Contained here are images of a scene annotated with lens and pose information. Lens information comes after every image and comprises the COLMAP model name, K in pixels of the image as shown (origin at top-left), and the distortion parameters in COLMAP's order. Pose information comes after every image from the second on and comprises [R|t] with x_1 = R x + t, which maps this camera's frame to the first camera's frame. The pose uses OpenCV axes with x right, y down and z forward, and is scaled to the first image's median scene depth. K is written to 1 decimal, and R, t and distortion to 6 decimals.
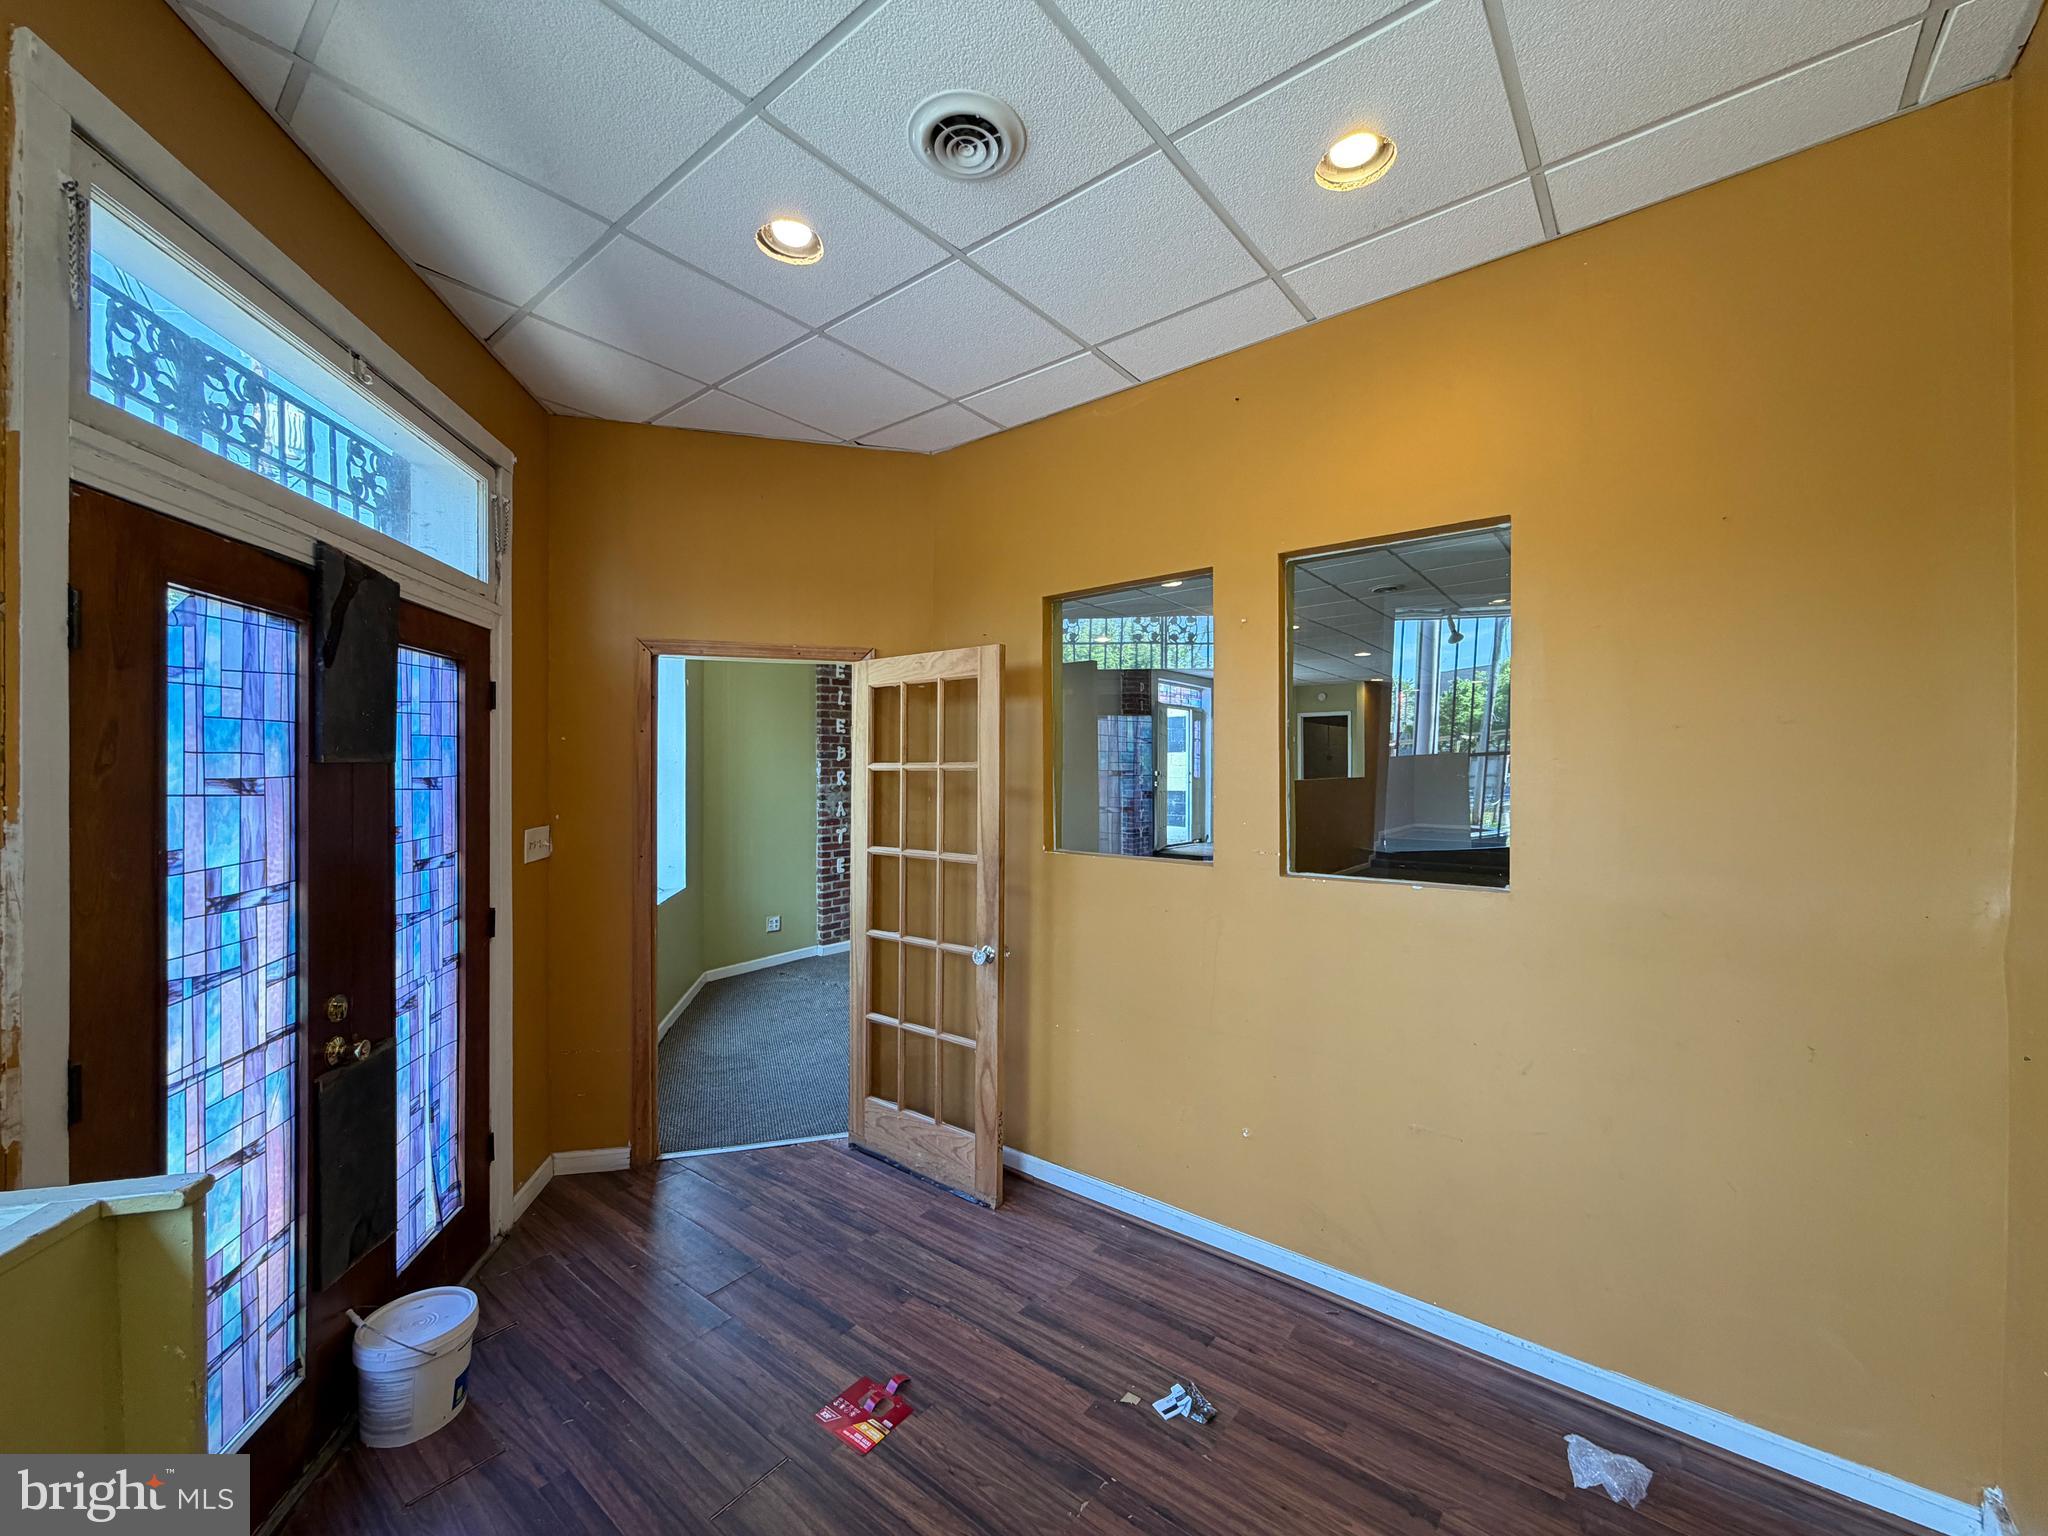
lens RADIAL K [[812.0, 0, 1020.5], [0, 812.0, 774.9], [0, 0, 1]] dist [-0.001390, 0.000521]
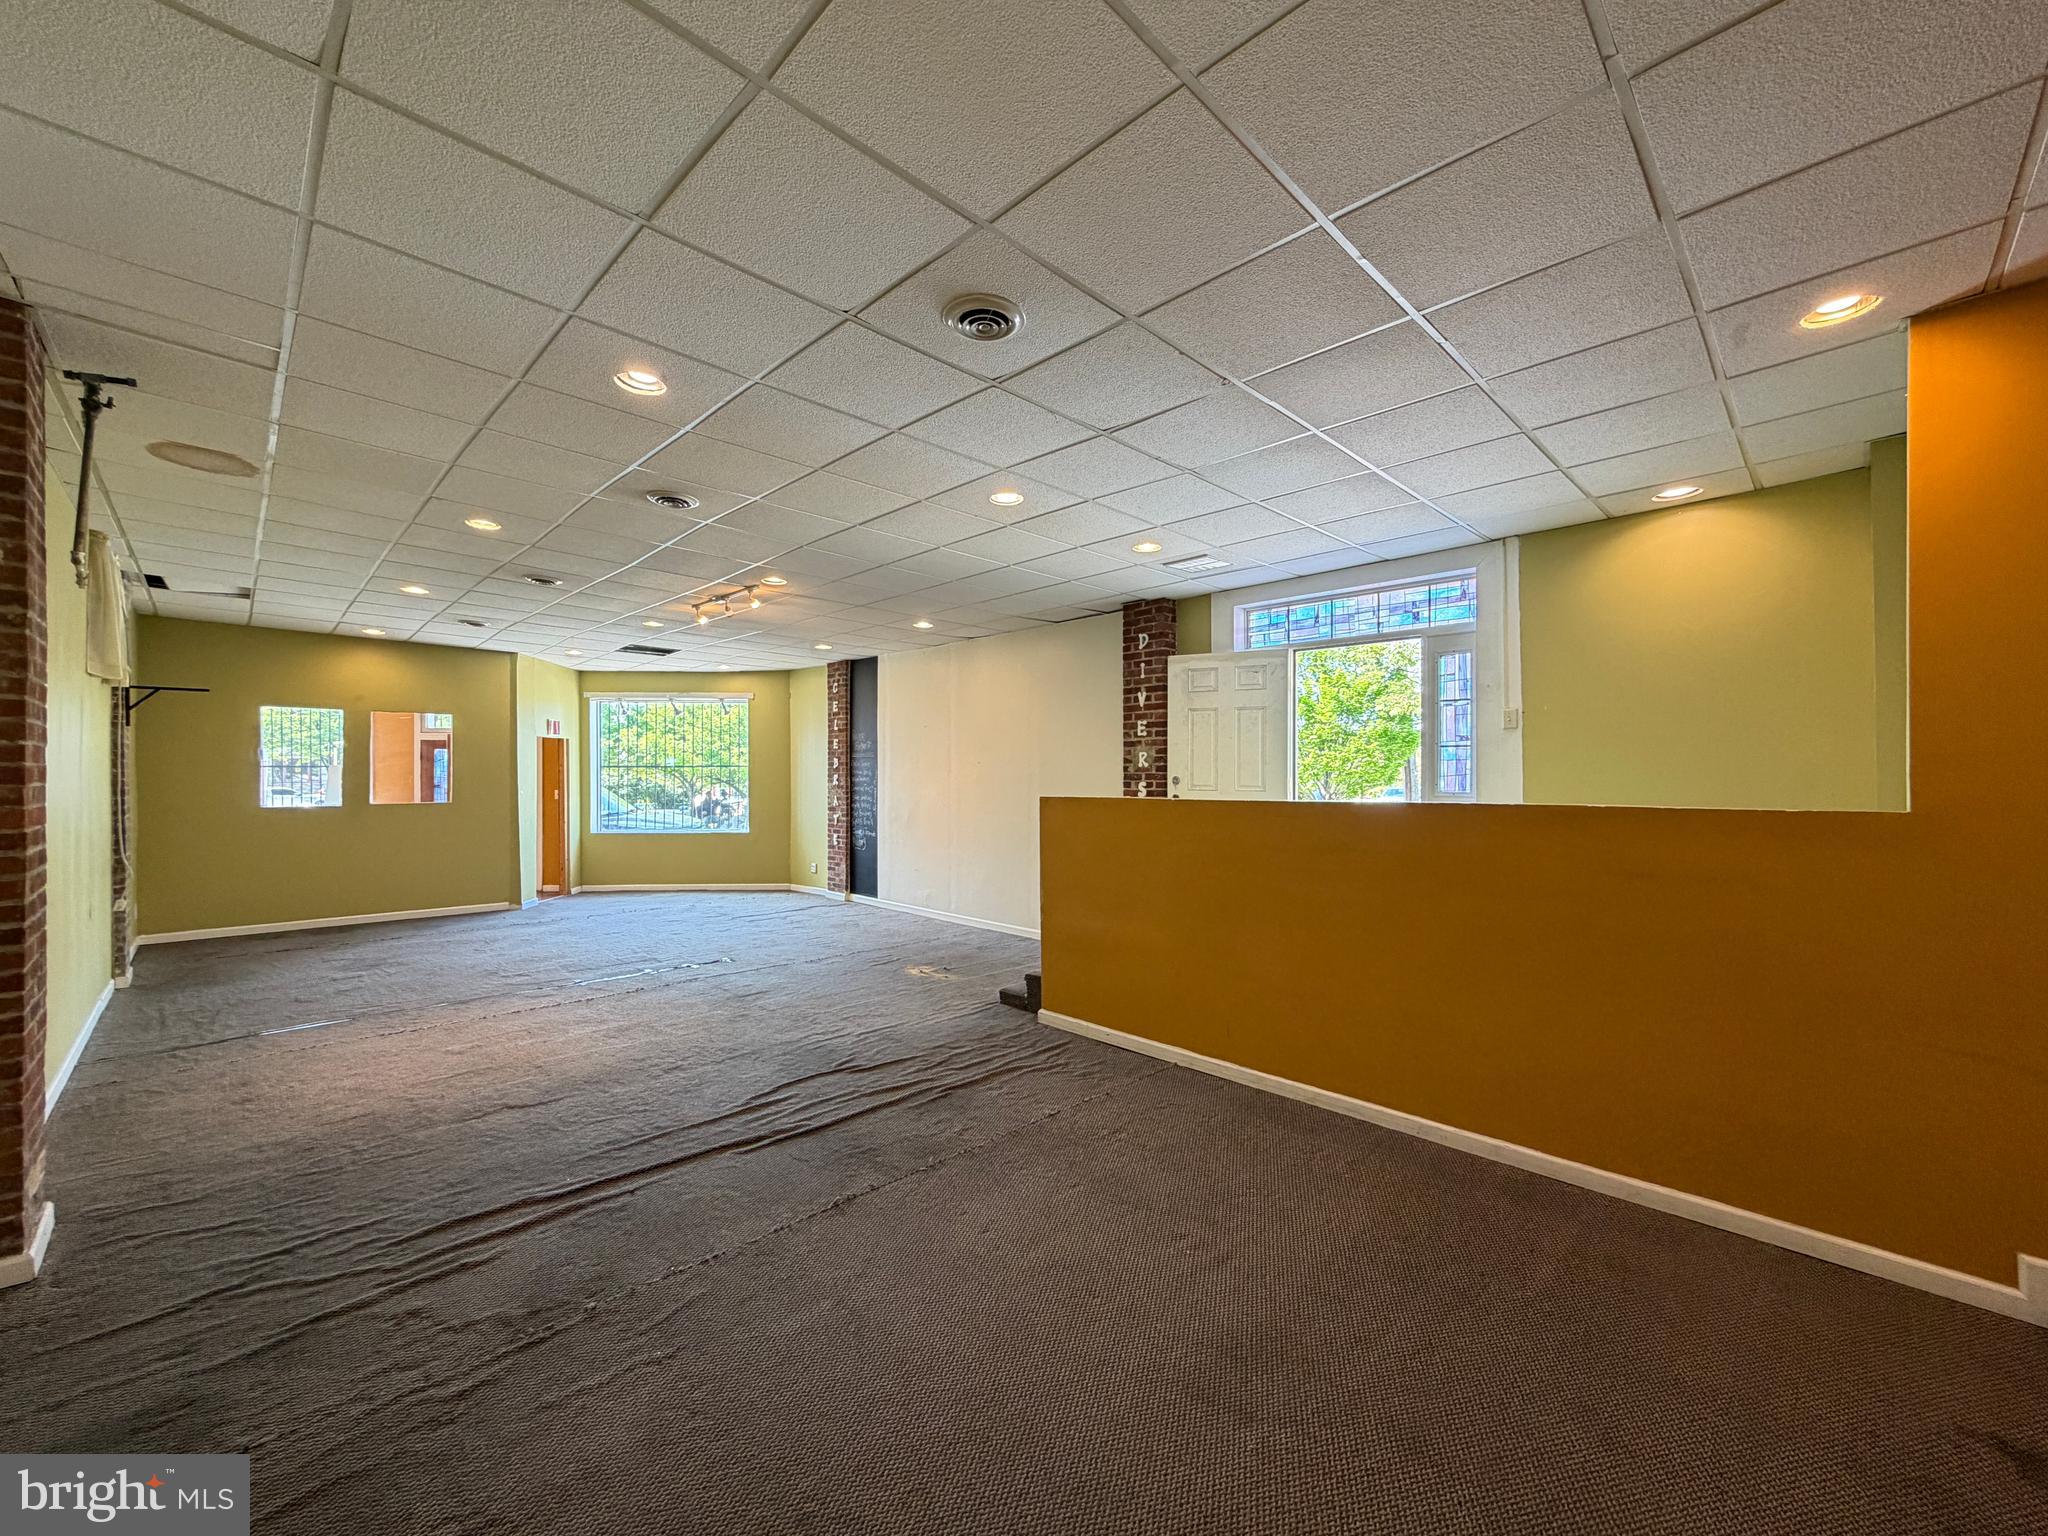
lens RADIAL K [[812.0, 0, 1015.3], [0, 812.0, 772.7], [0, 0, 1]] dist [-0.001390, 0.000521]
pose [[-0.119747, 0.000539, -0.992804, 0.681461], [-0.005338, 0.999985, 0.001187, -0.006749], [0.992790, 0.005442, -0.119742, 0.860704]]
